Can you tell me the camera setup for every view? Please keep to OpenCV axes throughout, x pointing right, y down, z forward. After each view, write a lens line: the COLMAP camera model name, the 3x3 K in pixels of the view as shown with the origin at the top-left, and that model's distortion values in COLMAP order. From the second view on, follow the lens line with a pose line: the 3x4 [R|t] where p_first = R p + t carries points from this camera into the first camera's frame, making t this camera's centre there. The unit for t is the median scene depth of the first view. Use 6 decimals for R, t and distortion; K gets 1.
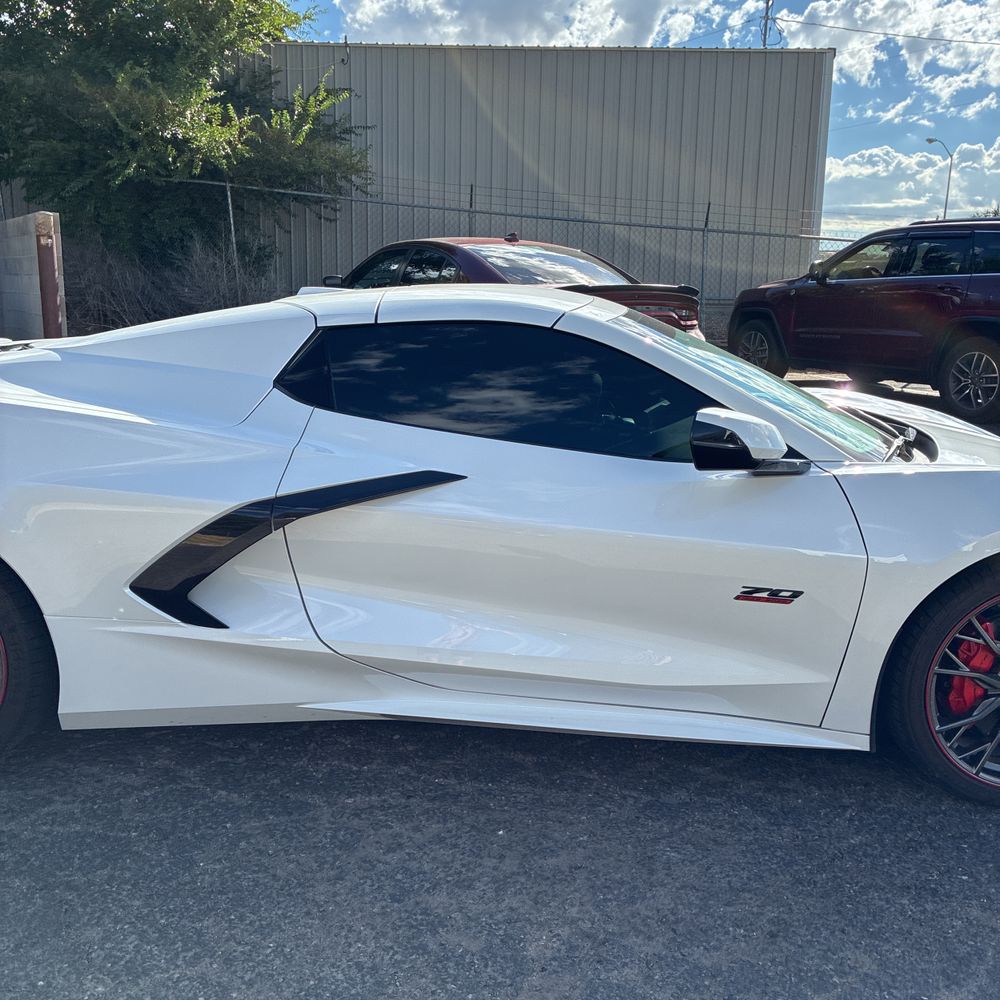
lens RADIAL K [[1022.4, 0, 511.5], [0, 1022.4, 499.0], [0, 0, 1]] dist [0.016423, -0.000529]
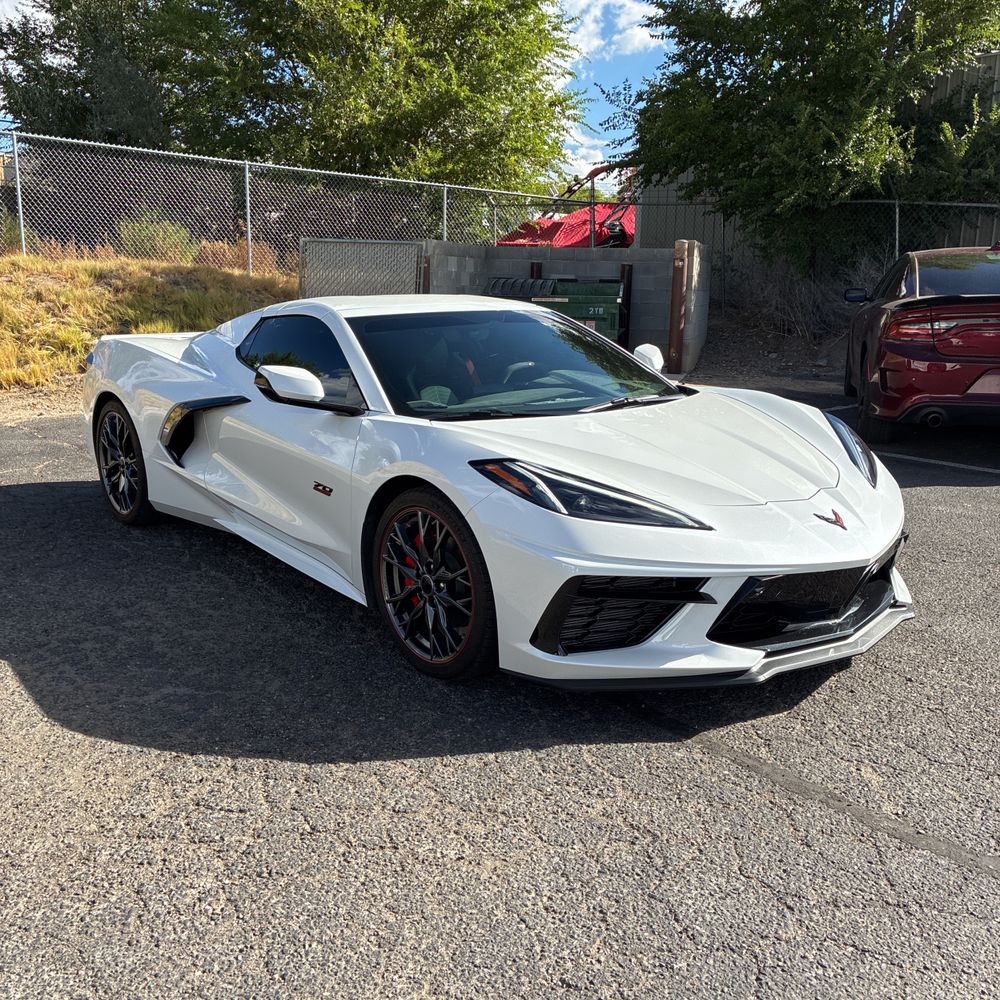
lens RADIAL K [[1007.8, 0, 496.1], [0, 1007.8, 498.1], [0, 0, 1]] dist [0.014002, 0.021969]
pose [[0.648965, 0.144408, -0.746988, 0.662063], [-0.153323, 0.986501, 0.057507, -0.009284], [0.745209, 0.077210, 0.662346, 0.071218]]
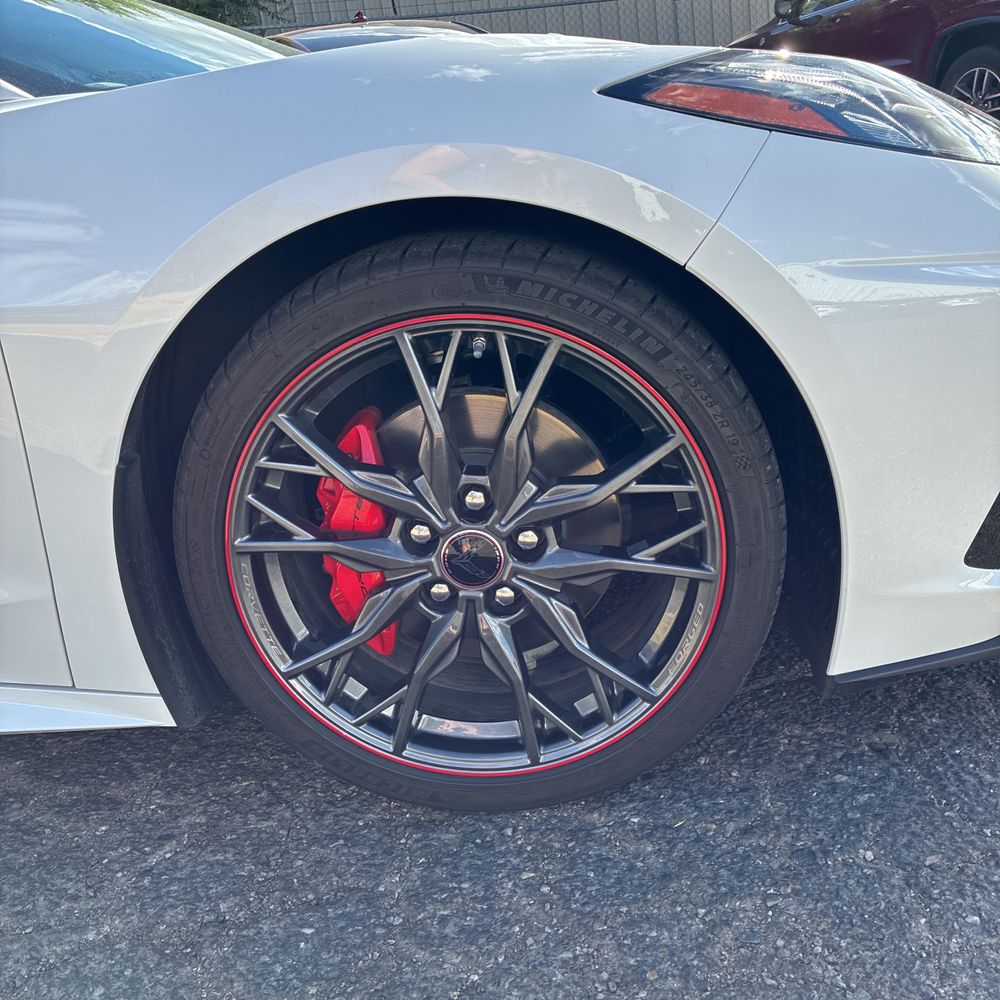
lens RADIAL K [[1037.3, 0, 502.8], [0, 1037.3, 479.7], [0, 0, 1]] dist [0.003058, 0.020423]
pose [[0.985180, -0.124097, -0.118409, 0.245953], [0.137682, 0.983844, 0.114434, 0.043315], [0.102295, -0.129041, 0.986349, 0.241494]]
